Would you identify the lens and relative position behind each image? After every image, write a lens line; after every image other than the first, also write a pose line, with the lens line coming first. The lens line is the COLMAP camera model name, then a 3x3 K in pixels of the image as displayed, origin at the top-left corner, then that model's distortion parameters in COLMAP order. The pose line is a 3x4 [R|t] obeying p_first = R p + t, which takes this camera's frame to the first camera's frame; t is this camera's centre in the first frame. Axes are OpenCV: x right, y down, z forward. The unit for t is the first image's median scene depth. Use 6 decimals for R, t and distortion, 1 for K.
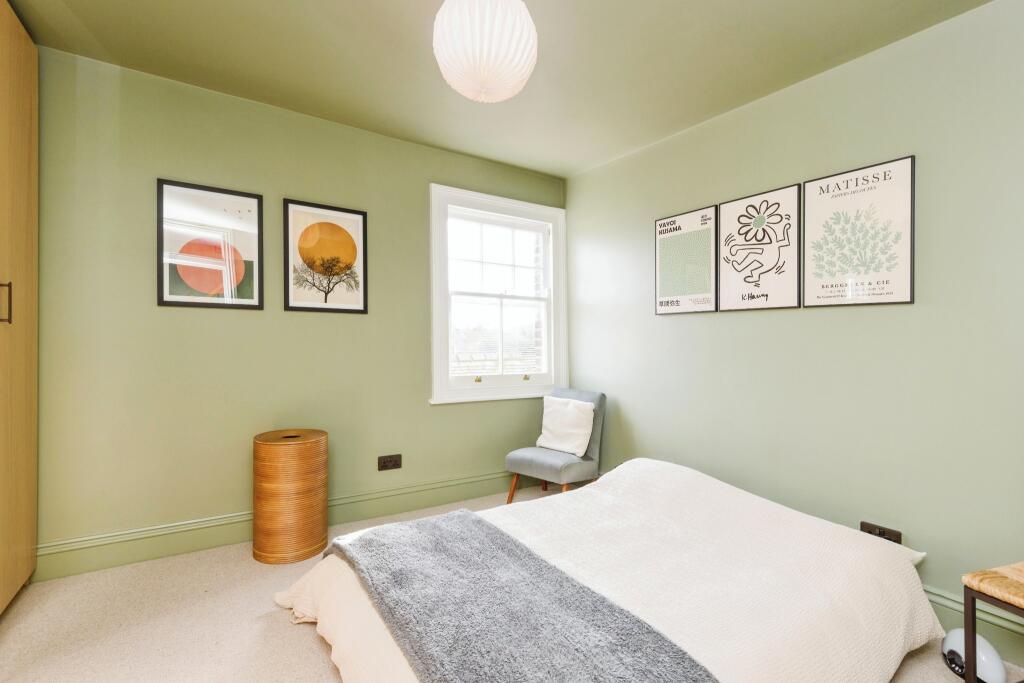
lens RADIAL K [[469.3, 0, 515.4], [0, 469.3, 344.6], [0, 0, 1]] dist [0.016756, -0.003373]
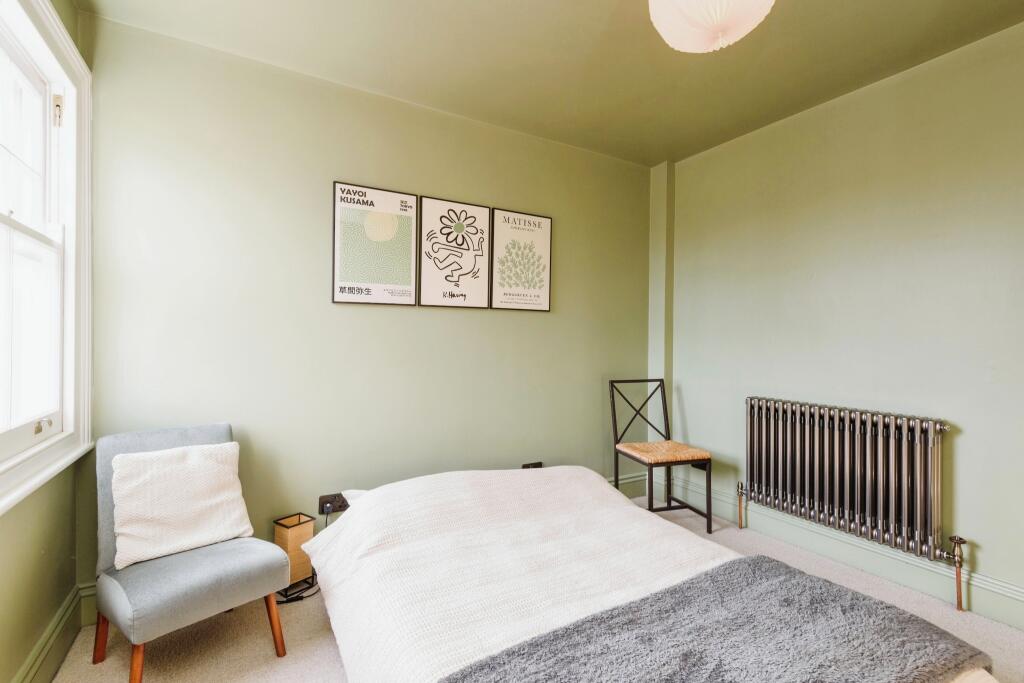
lens RADIAL K [[469.3, 0, 512.8], [0, 469.3, 331.5], [0, 0, 1]] dist [0.016756, -0.003373]
pose [[0.038216, -0.001283, 0.999269, -0.552534], [0.008786, 0.999961, 0.000948, -0.018069], [-0.999231, 0.008743, 0.038225, 0.808134]]
